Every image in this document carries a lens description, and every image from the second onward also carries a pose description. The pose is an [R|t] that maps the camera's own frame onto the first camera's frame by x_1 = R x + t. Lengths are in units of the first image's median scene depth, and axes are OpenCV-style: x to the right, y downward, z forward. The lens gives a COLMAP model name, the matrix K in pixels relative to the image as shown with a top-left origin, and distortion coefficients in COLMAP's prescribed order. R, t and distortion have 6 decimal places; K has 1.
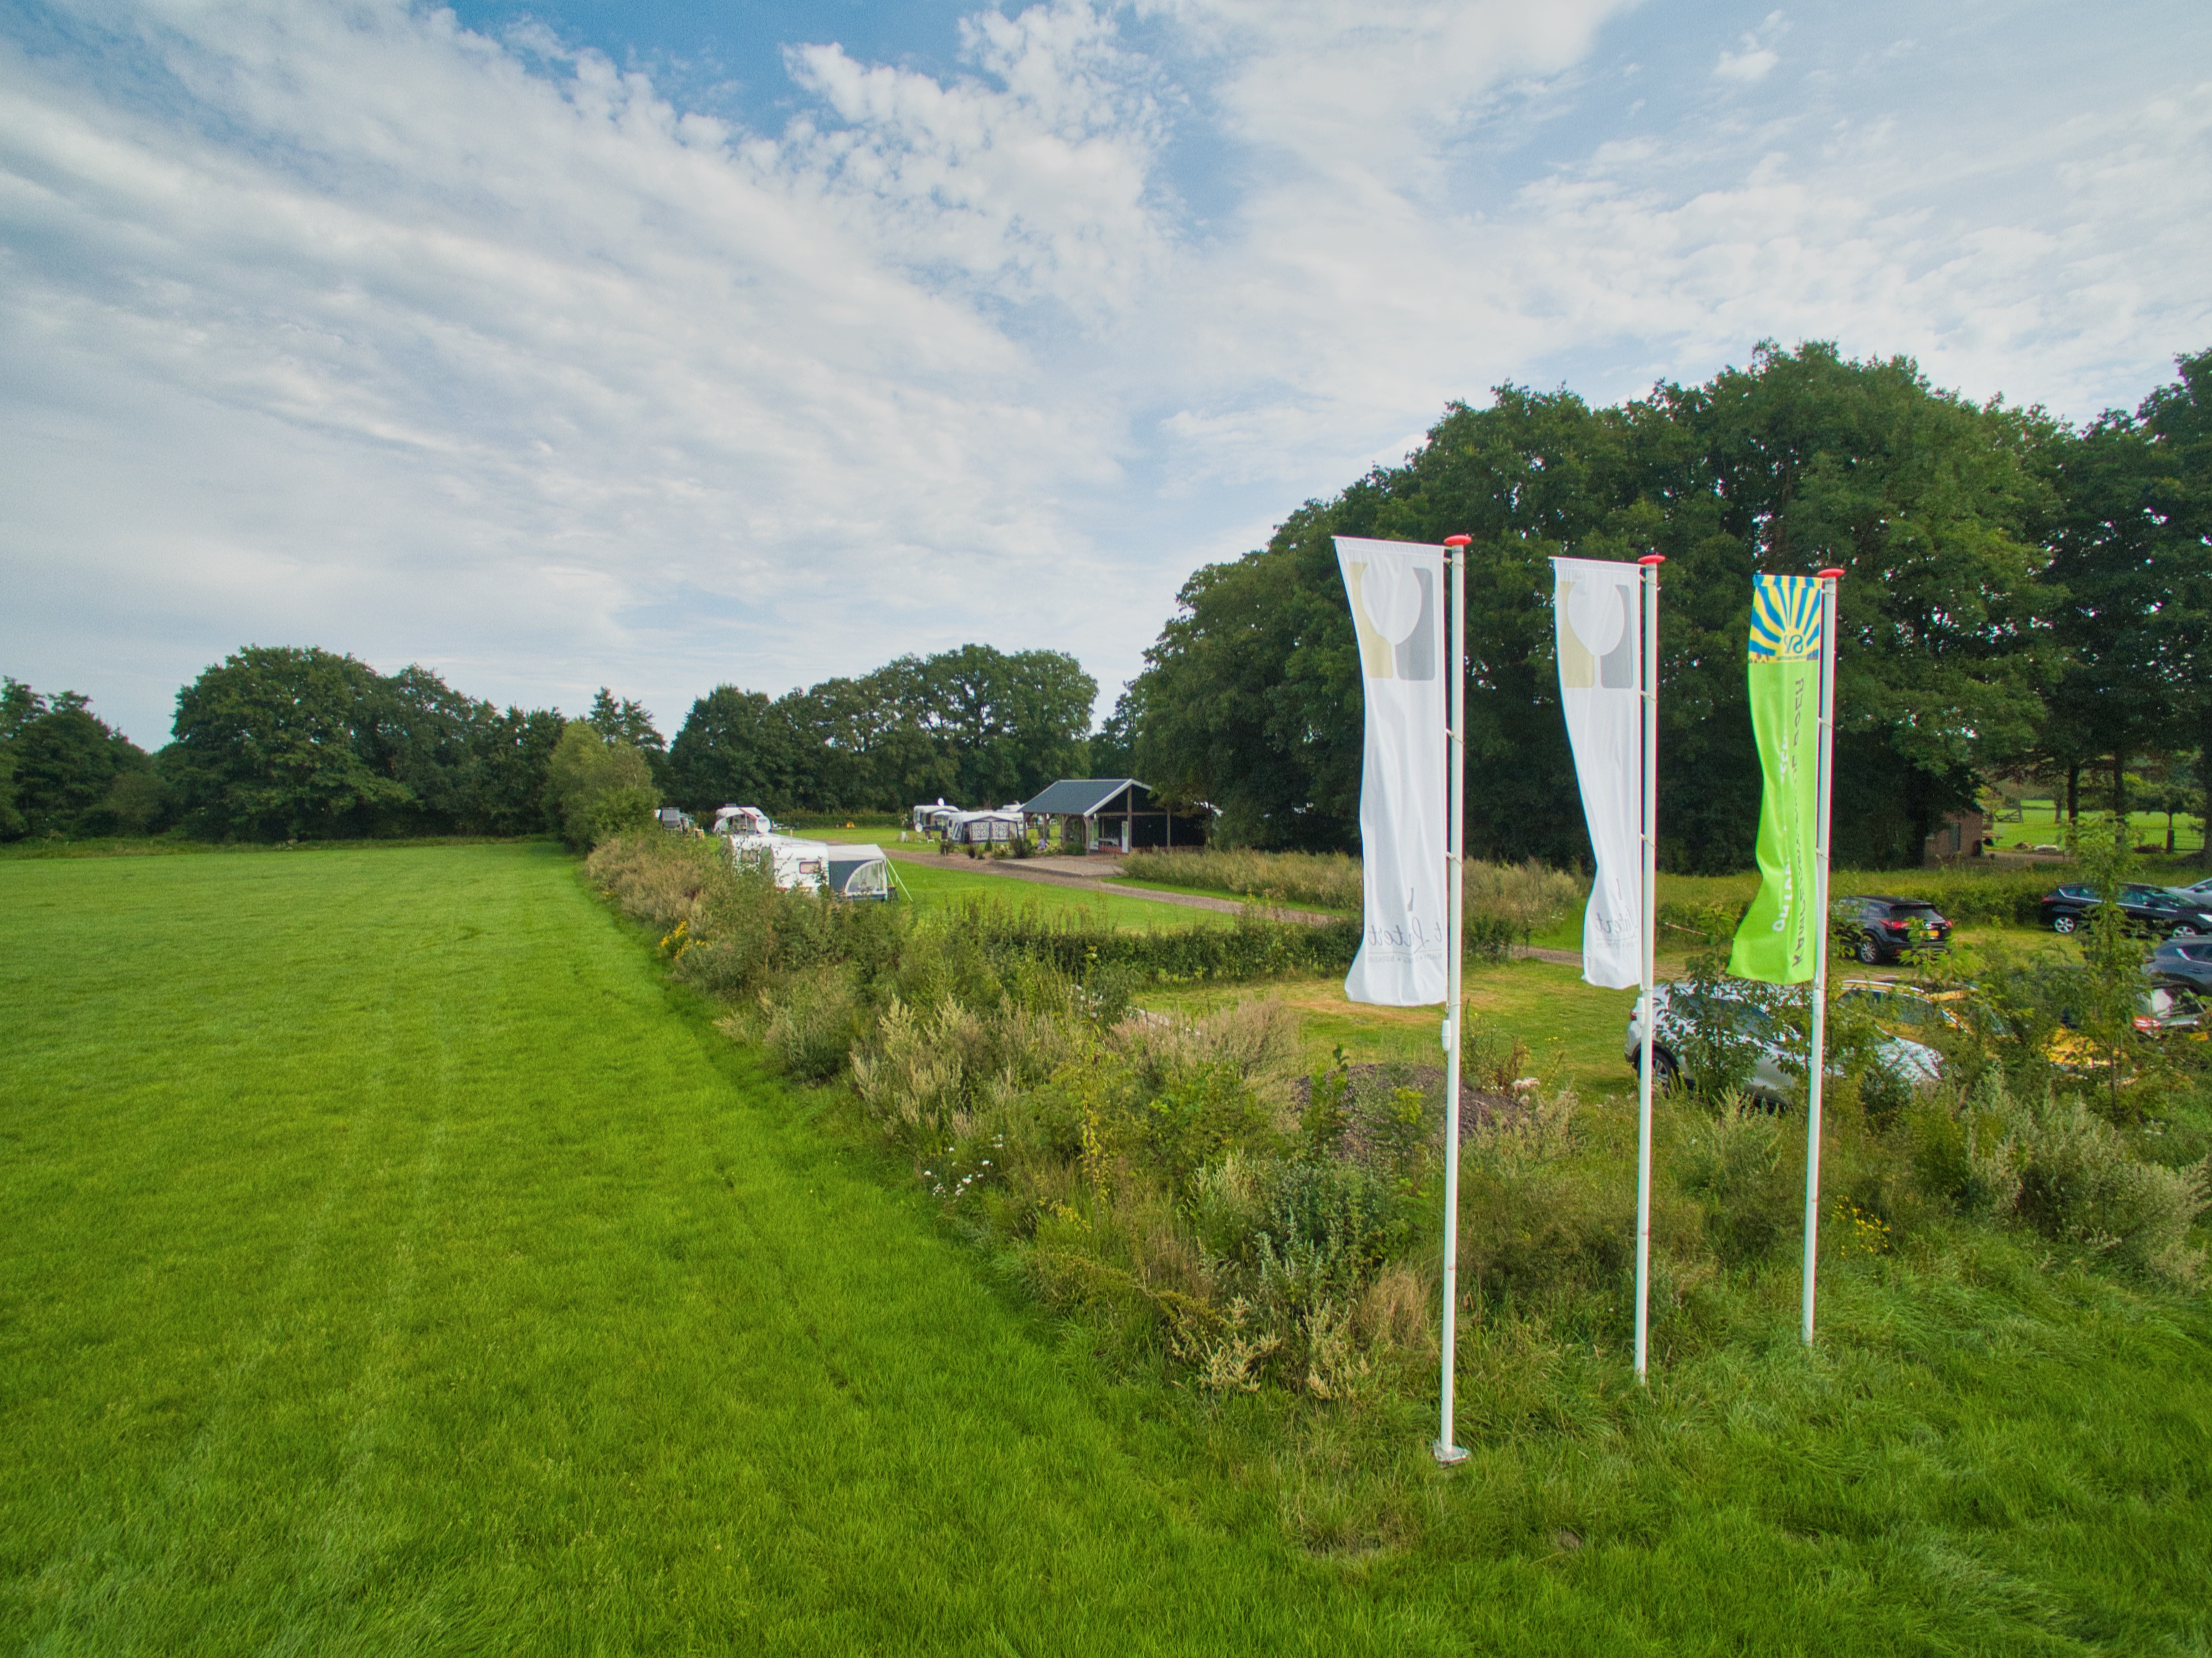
lens RADIAL K [[1271.3, 0, 1027.9], [0, 1271.3, 824.5], [0, 0, 1]] dist [-0.032894, 0.000576]
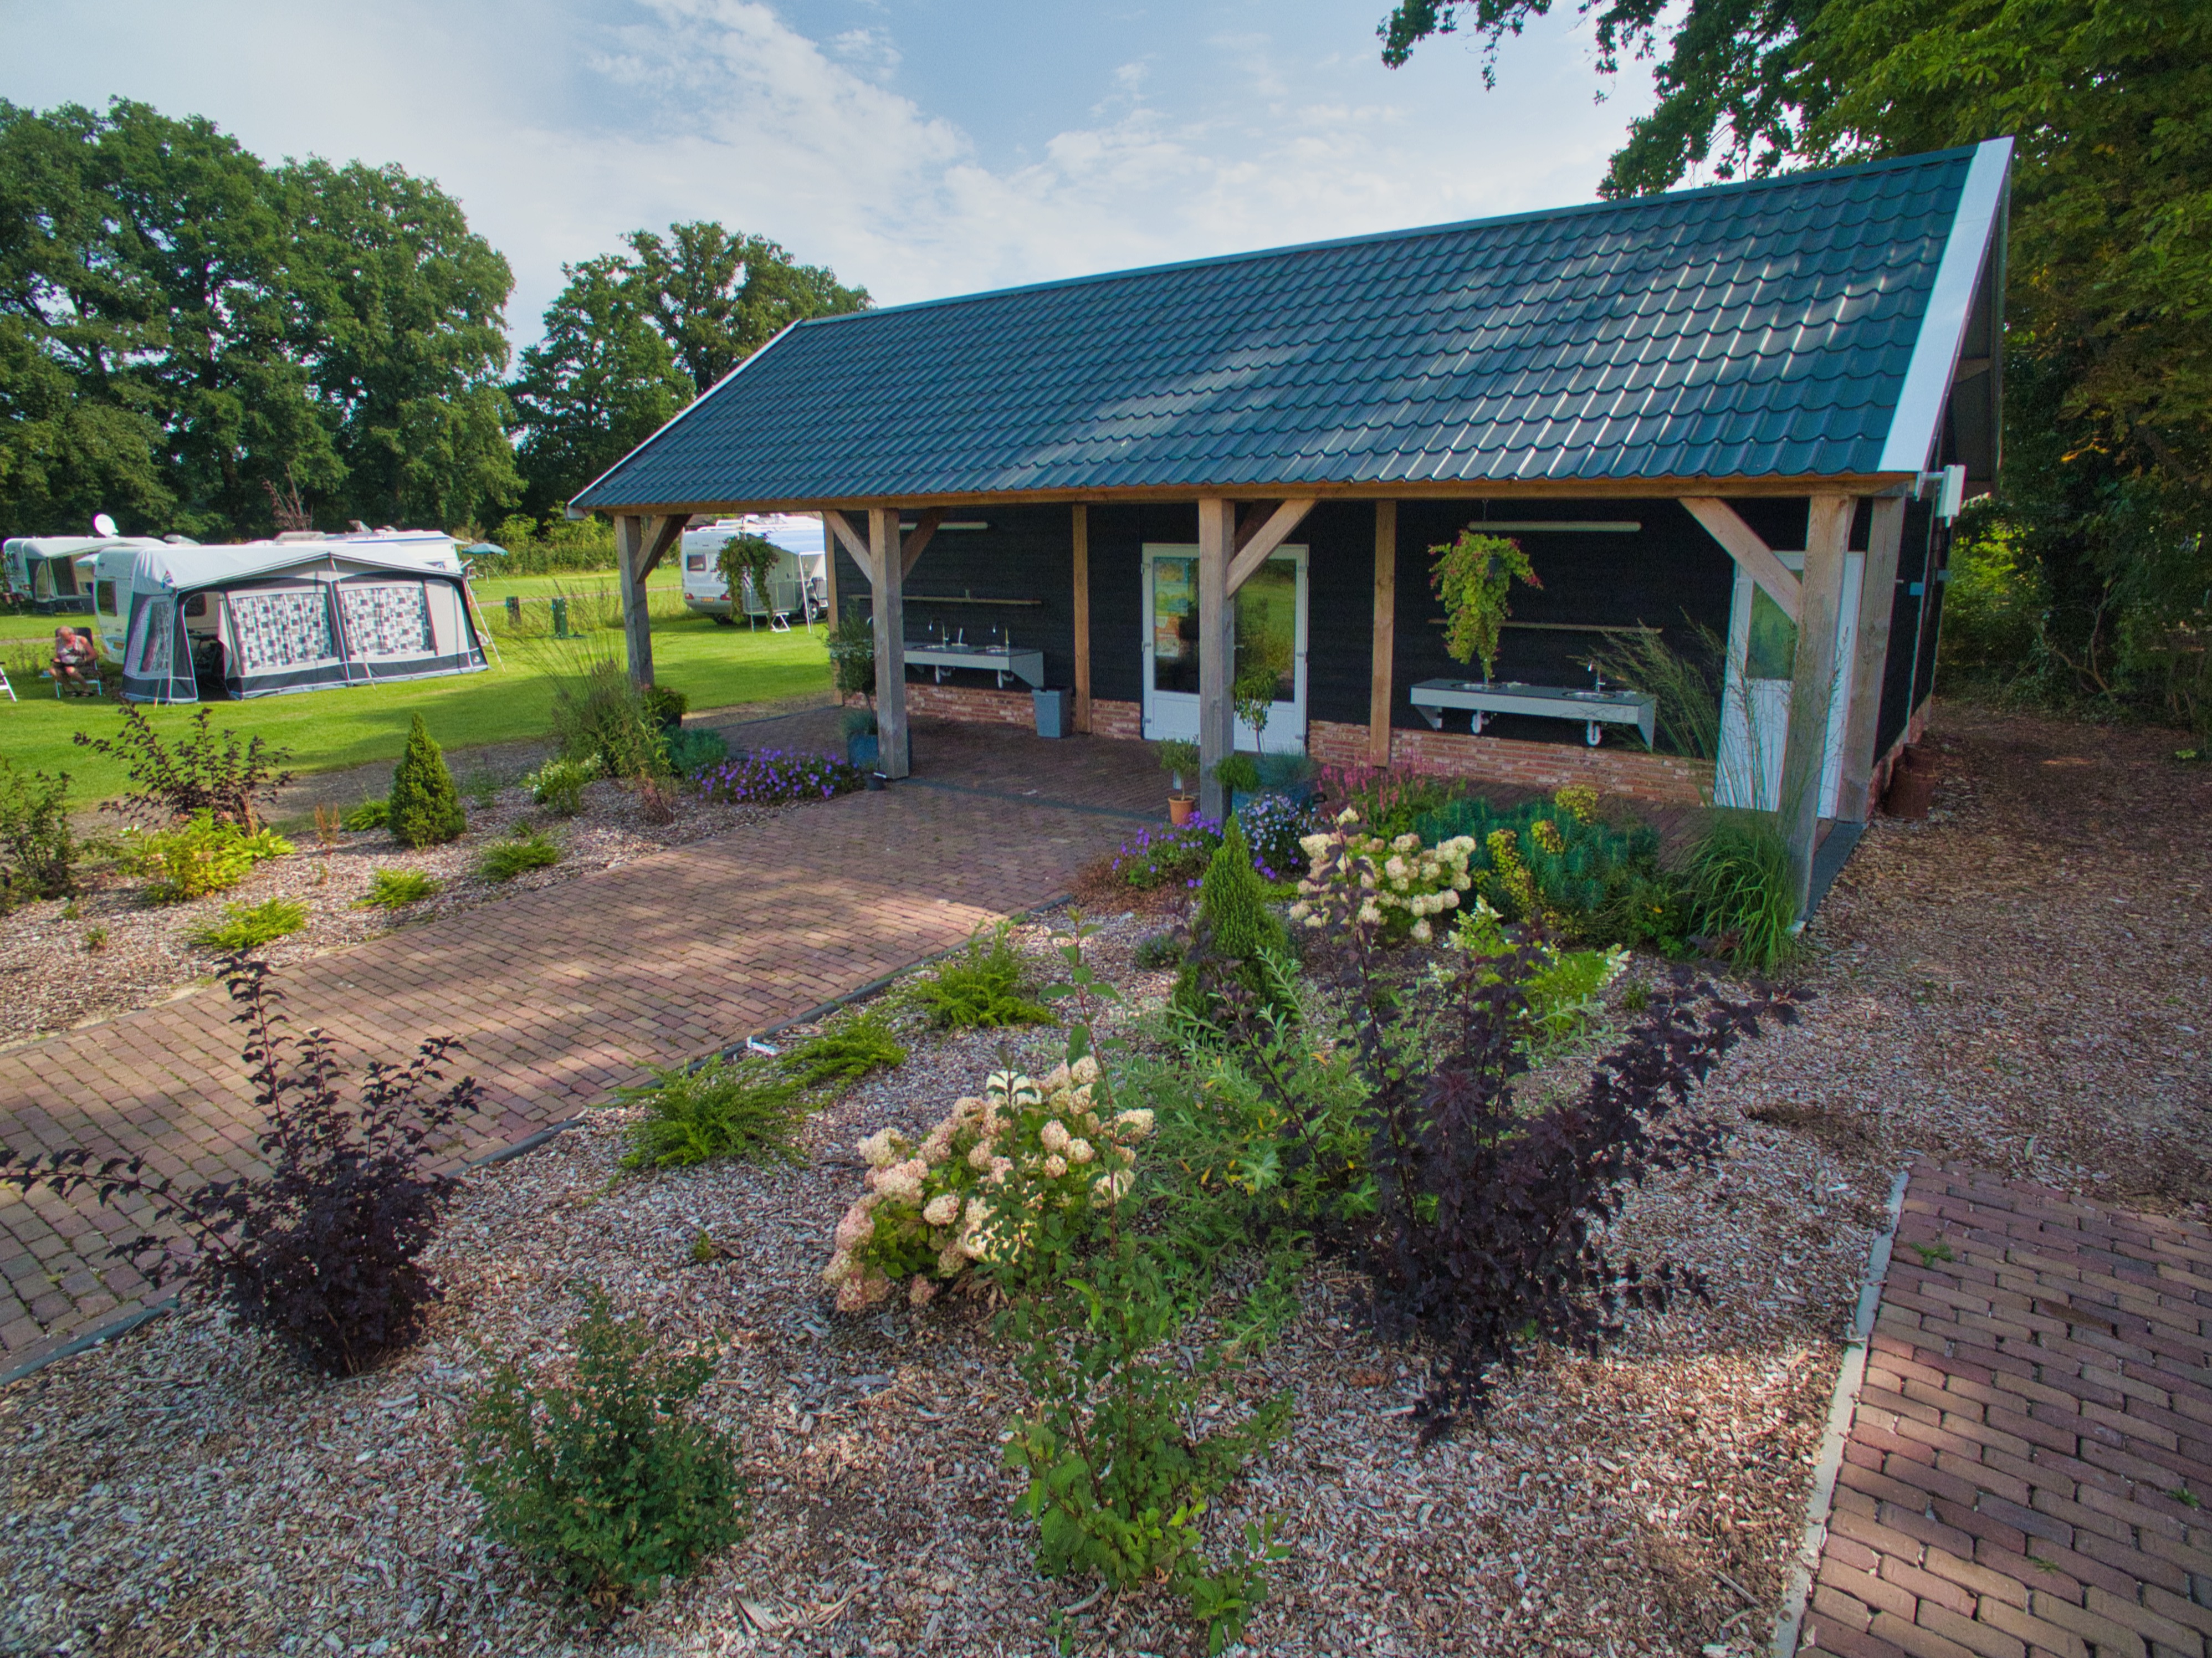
lens RADIAL K [[1279.9, 0, 1106.0], [0, 1279.9, 829.0], [0, 0, 1]] dist [-0.092558, 0.076437]
pose [[0.846629, -0.133696, 0.515116, -0.023699], [0.025081, 0.976878, 0.212322, -0.002098], [-0.531592, -0.166838, 0.830406, 0.547371]]
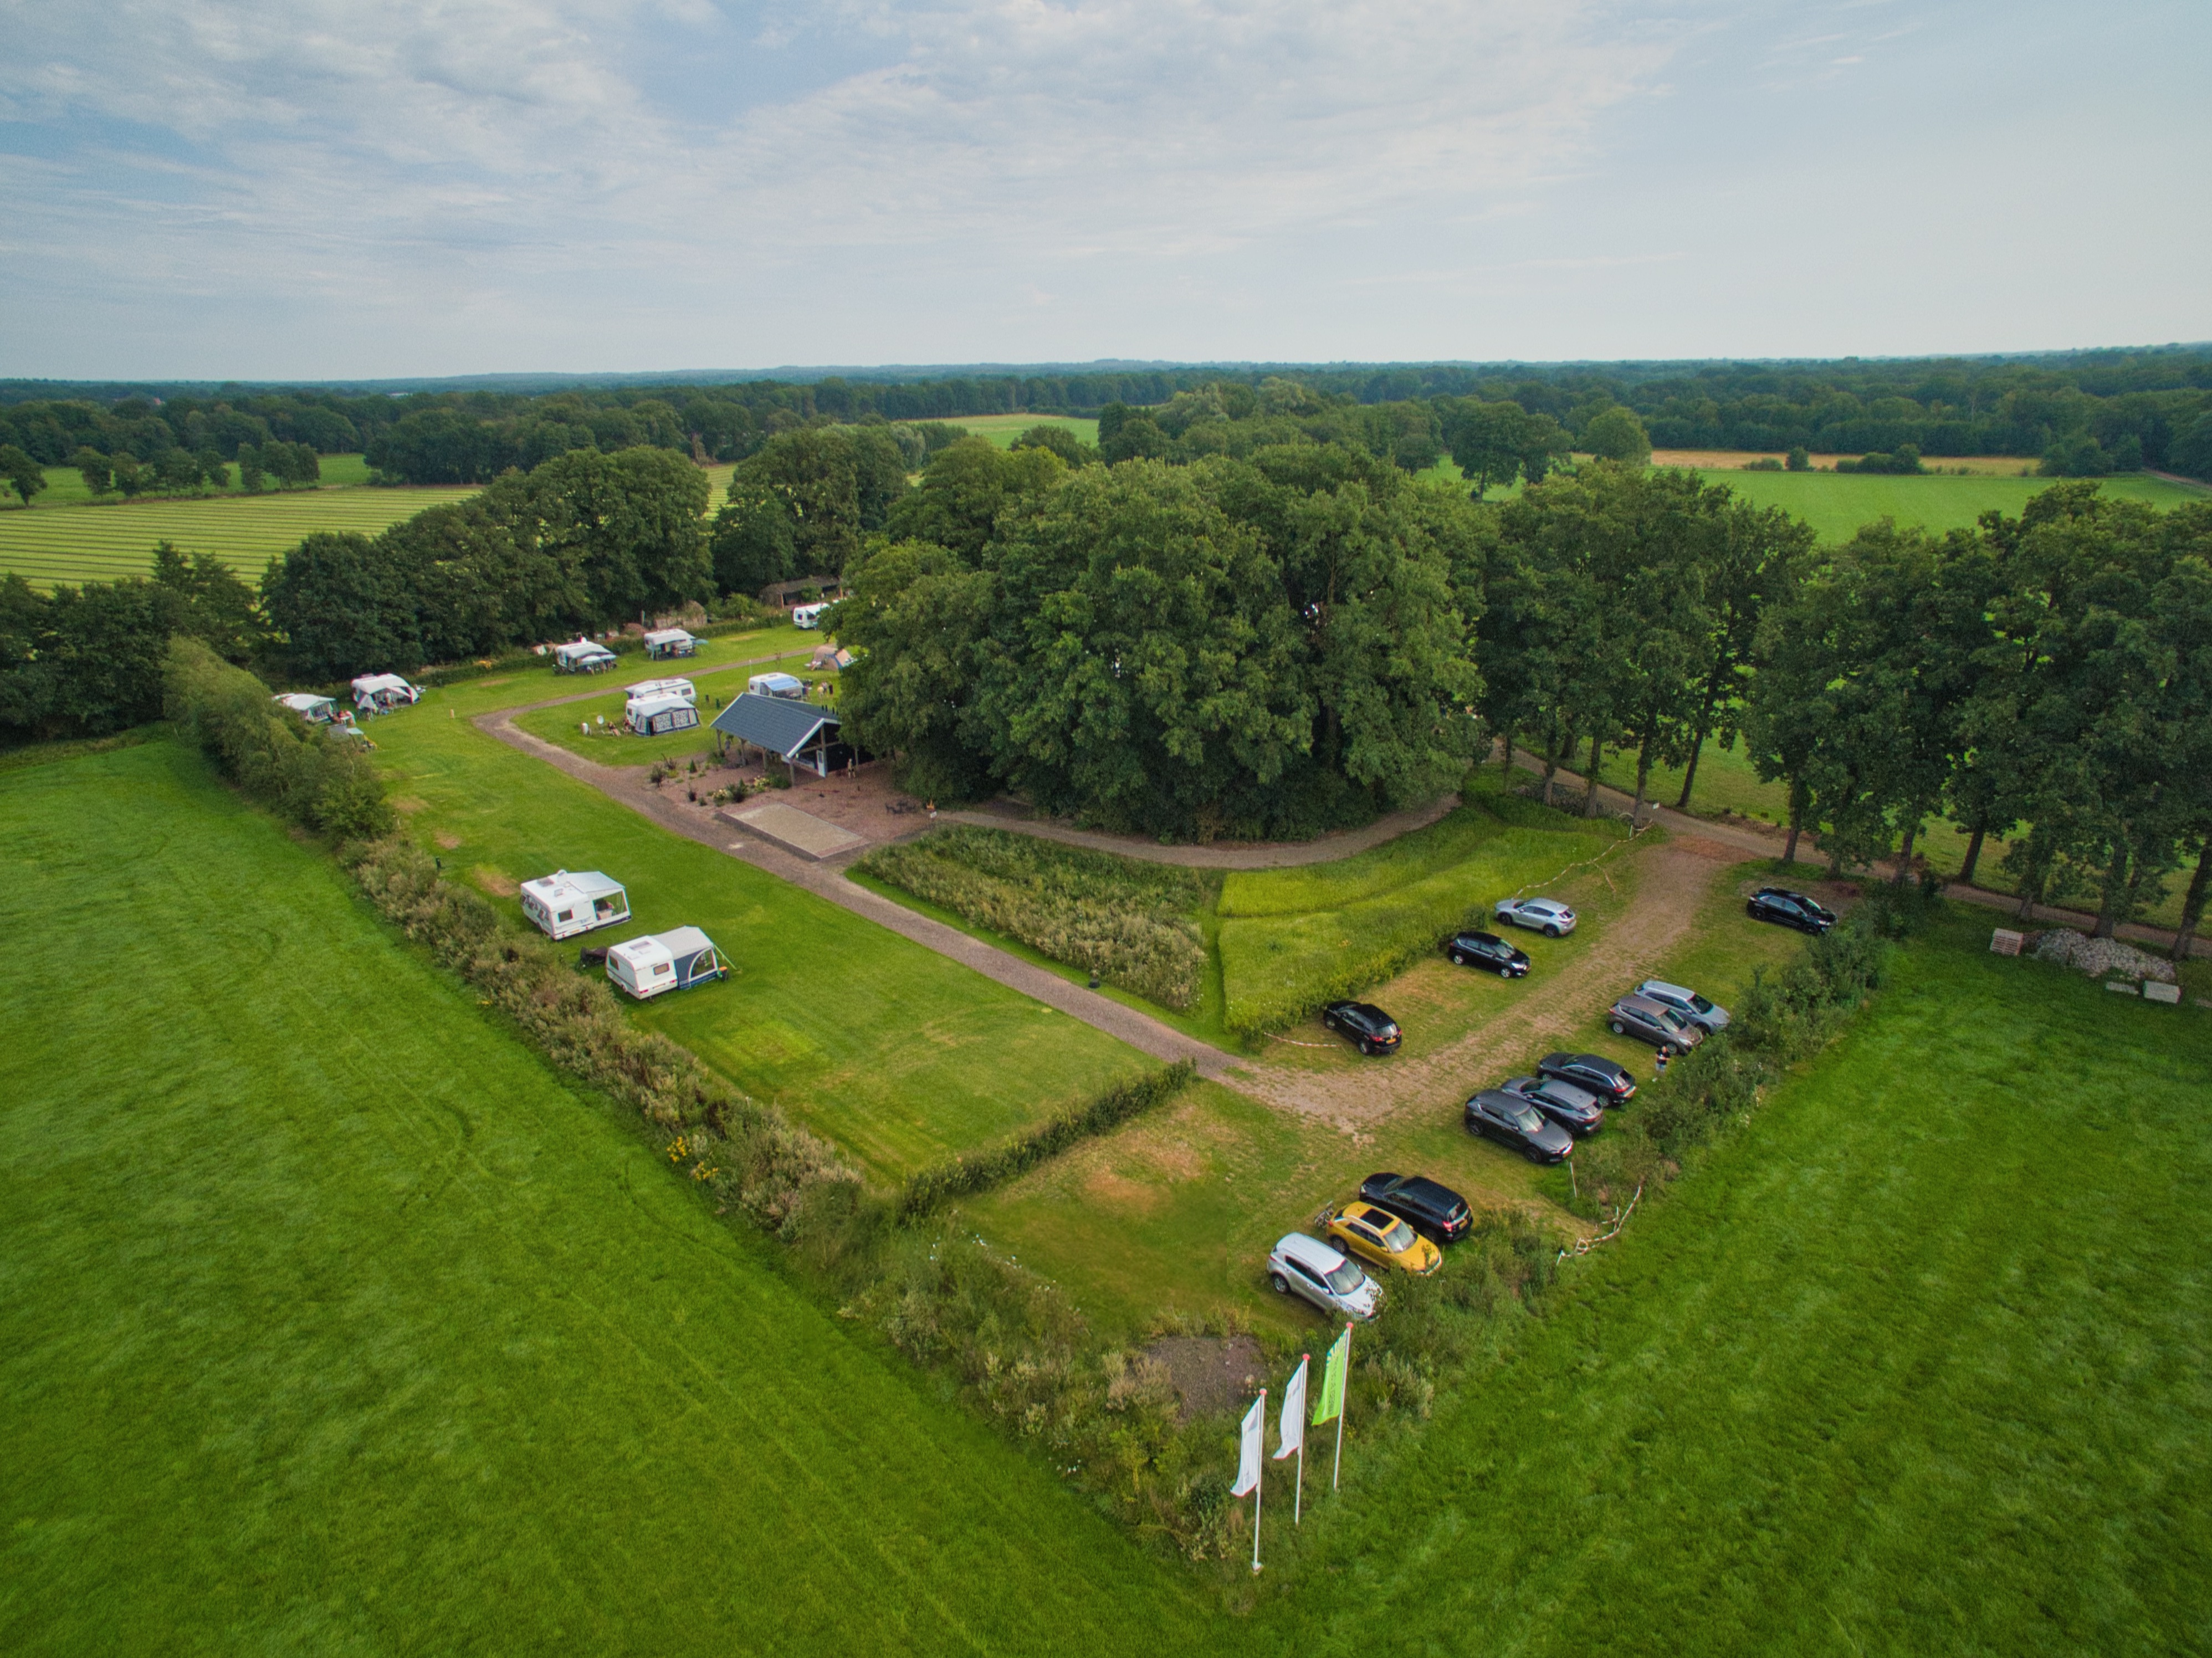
lens RADIAL K [[1279.9, 0, 1106.0], [0, 1279.9, 829.0], [0, 0, 1]] dist [-0.092558, 0.076437]
pose [[0.919550, -0.143788, 0.365724, -0.071651], [0.023776, 0.949307, 0.313449, -0.174827], [-0.392254, -0.279536, 0.876354, -0.096133]]
